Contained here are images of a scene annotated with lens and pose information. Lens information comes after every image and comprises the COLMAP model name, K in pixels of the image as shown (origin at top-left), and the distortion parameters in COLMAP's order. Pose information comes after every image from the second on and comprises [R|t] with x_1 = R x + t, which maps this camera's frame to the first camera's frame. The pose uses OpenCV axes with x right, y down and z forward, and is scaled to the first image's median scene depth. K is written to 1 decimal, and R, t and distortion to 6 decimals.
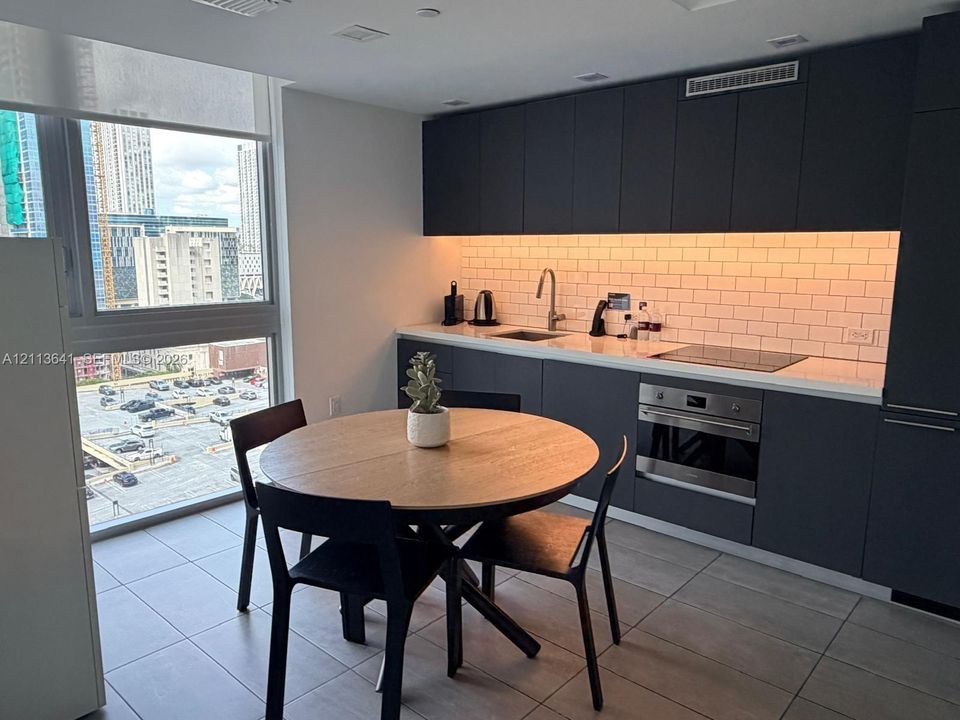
lens RADIAL K [[674.8, 0, 478.8], [0, 674.8, 358.8], [0, 0, 1]] dist [-0.008995, 0.010626]
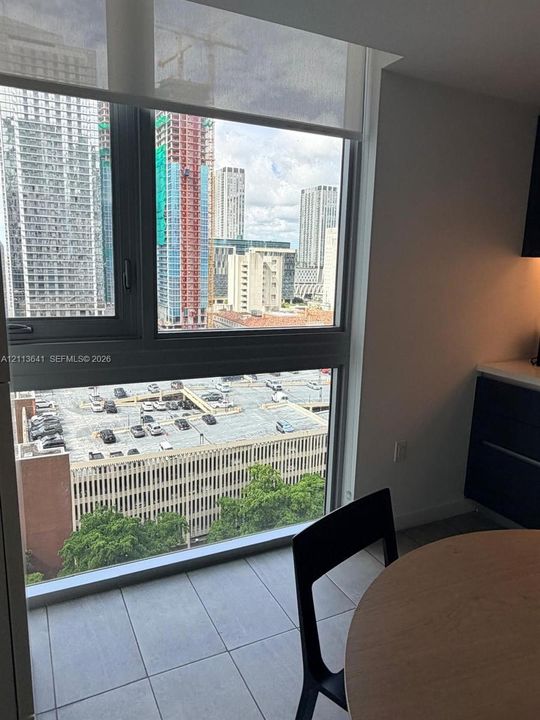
lens RADIAL K [[506.1, 0, 269.9], [0, 506.1, 355.3], [0, 0, 1]] dist [-0.008995, 0.010626]
pose [[0.925512, 0.091428, -0.367516, -0.125432], [-0.086960, 0.995797, 0.028739, -0.050270], [0.368599, 0.005361, 0.929573, 0.298745]]
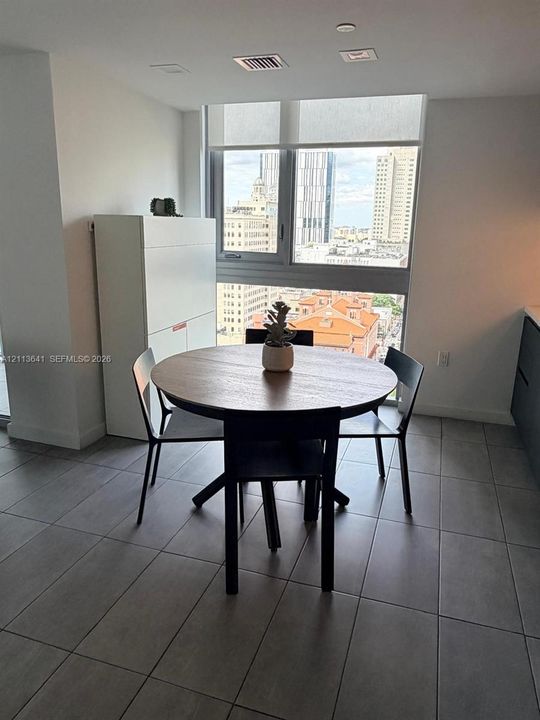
lens RADIAL K [[506.1, 0, 275.1], [0, 506.1, 357.5], [0, 0, 1]] dist [-0.008995, 0.010626]
pose [[0.406397, 0.231726, -0.883824, 0.403596], [-0.183507, 0.968296, 0.169494, -0.032235], [0.895079, 0.093306, 0.436036, 0.281295]]
